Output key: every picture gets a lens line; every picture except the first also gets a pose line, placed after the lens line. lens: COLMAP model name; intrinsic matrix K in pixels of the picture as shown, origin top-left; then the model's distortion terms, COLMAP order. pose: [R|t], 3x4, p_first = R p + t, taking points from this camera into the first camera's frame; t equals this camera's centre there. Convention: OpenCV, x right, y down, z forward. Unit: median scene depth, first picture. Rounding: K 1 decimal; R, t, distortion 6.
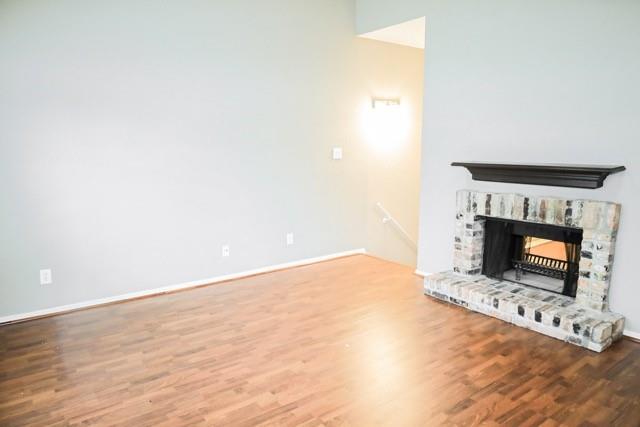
lens RADIAL K [[439.5, 0, 320.0], [0, 439.5, 213.5], [0, 0, 1]] dist [-0.006834, 0.002379]
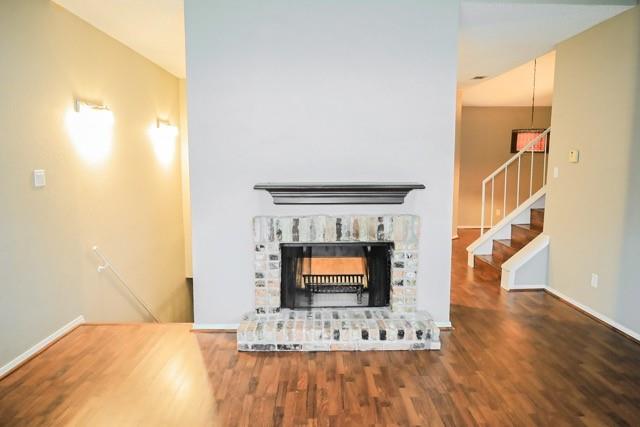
lens RADIAL K [[439.5, 0, 320.0], [0, 439.5, 213.5], [0, 0, 1]] dist [-0.006834, 0.002379]
pose [[0.587992, -0.088225, 0.804041, -0.328827], [0.125249, 0.991975, 0.017252, -0.066945], [-0.799111, 0.090561, 0.594324, 0.442874]]
